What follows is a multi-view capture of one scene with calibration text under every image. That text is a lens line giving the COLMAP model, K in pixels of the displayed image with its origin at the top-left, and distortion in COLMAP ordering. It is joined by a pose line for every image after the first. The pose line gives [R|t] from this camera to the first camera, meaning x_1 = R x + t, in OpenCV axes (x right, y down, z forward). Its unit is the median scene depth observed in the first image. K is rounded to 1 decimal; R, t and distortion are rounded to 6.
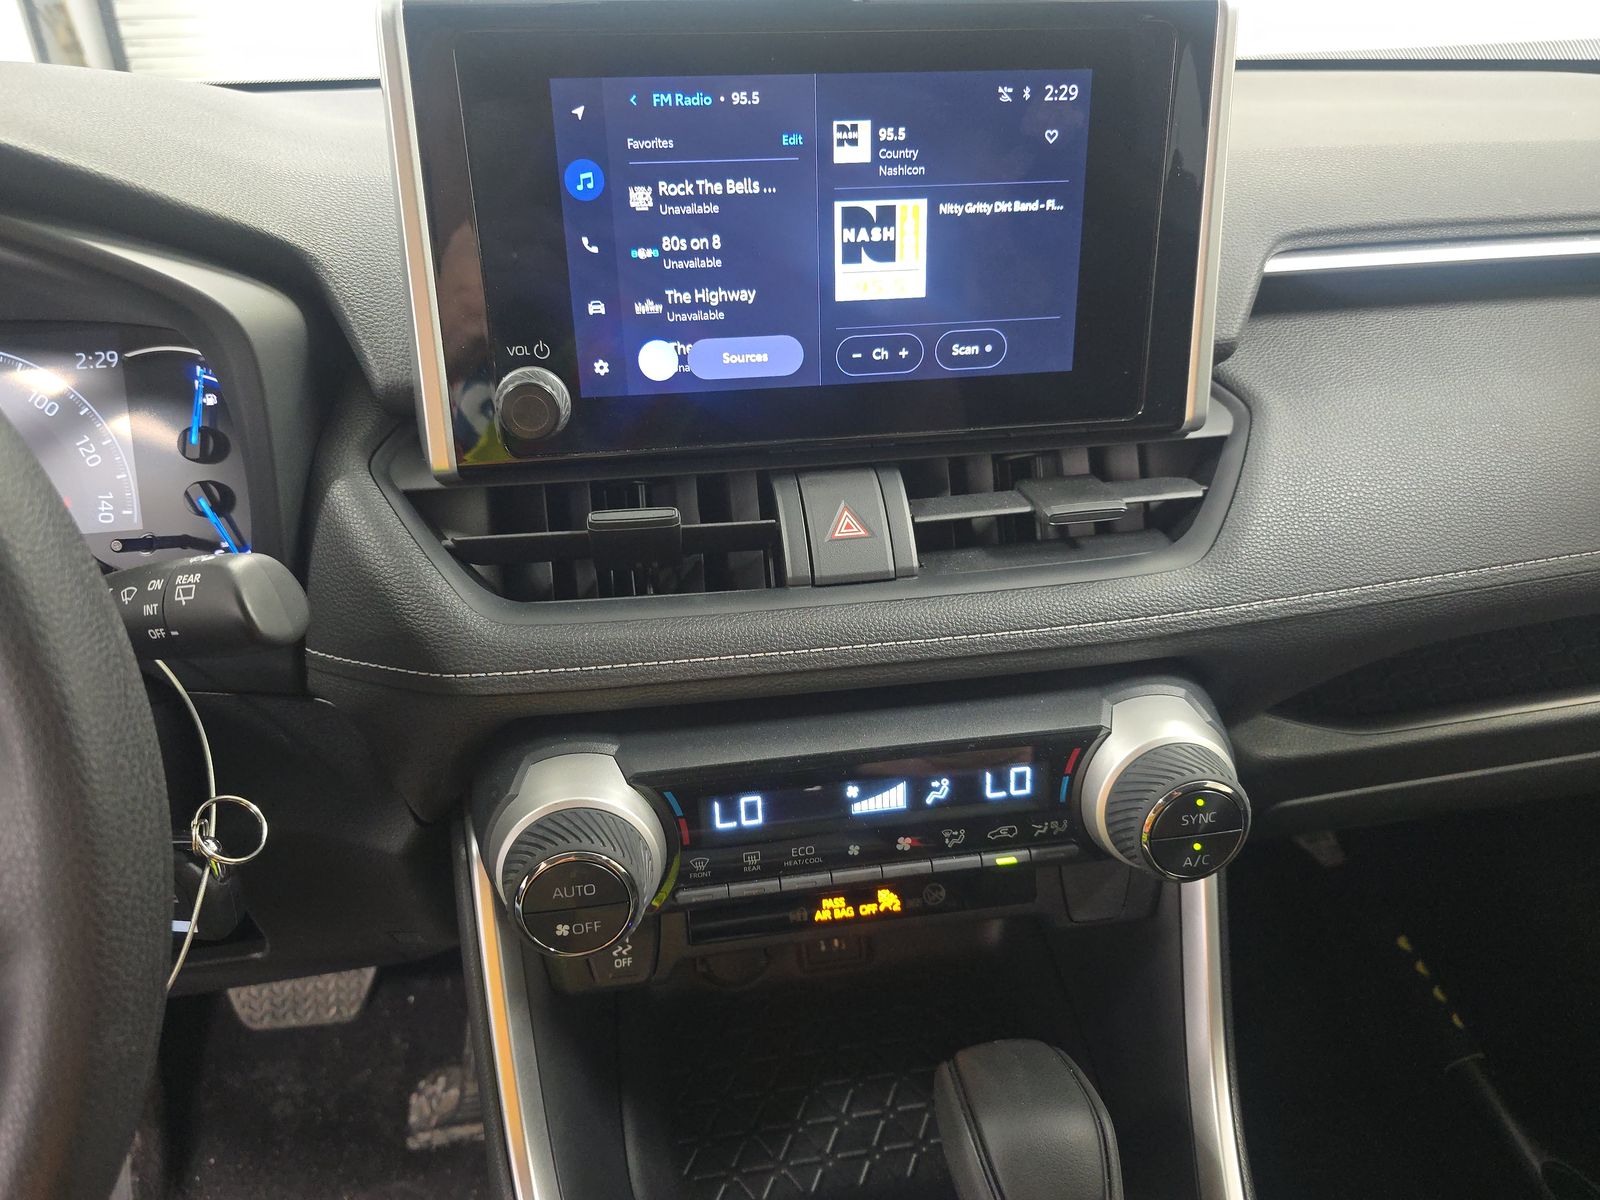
lens RADIAL K [[1087.5, 0, 800.0], [0, 1087.5, 600.0], [0, 0, 1]] dist [0.032344, -0.022291]
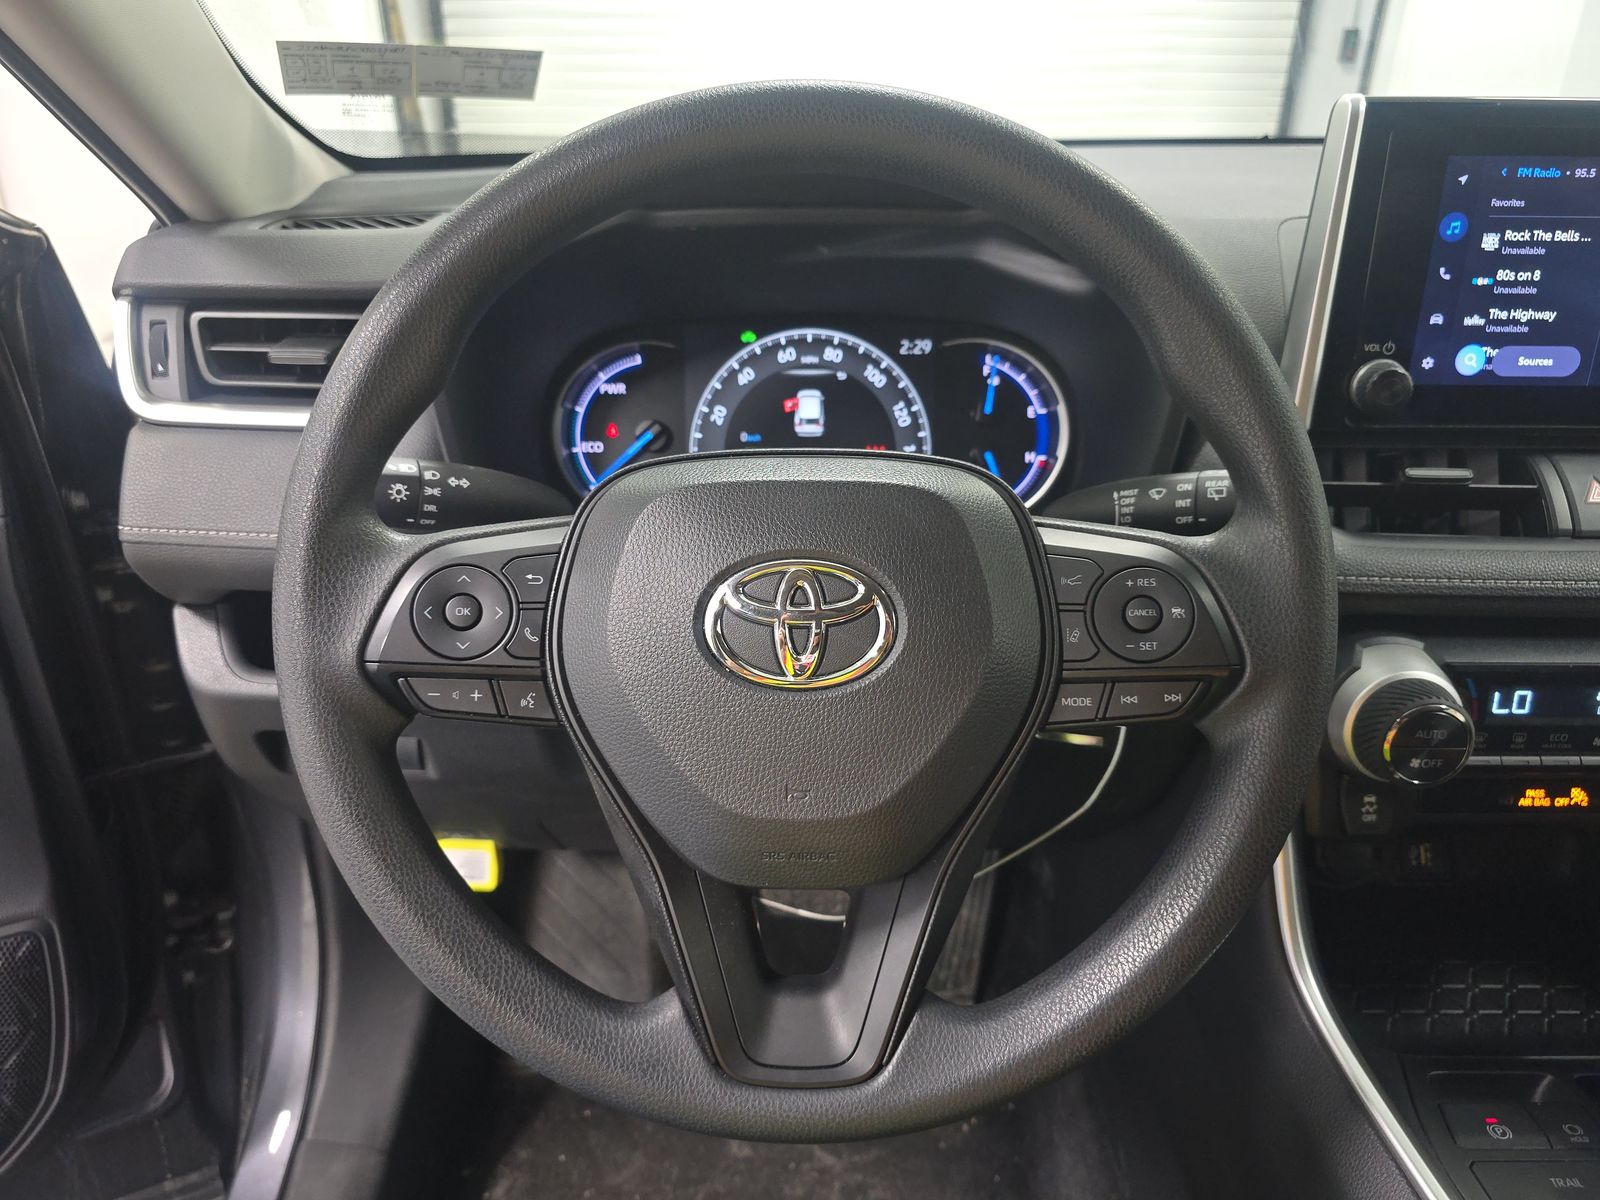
lens RADIAL K [[1087.5, 0, 800.0], [0, 1087.5, 600.0], [0, 0, 1]] dist [0.032344, -0.022291]
pose [[0.989380, 0.083348, -0.119084, -0.777739], [-0.088670, 0.995253, -0.040103, 0.206182], [0.115177, 0.050237, 0.992074, -0.433336]]
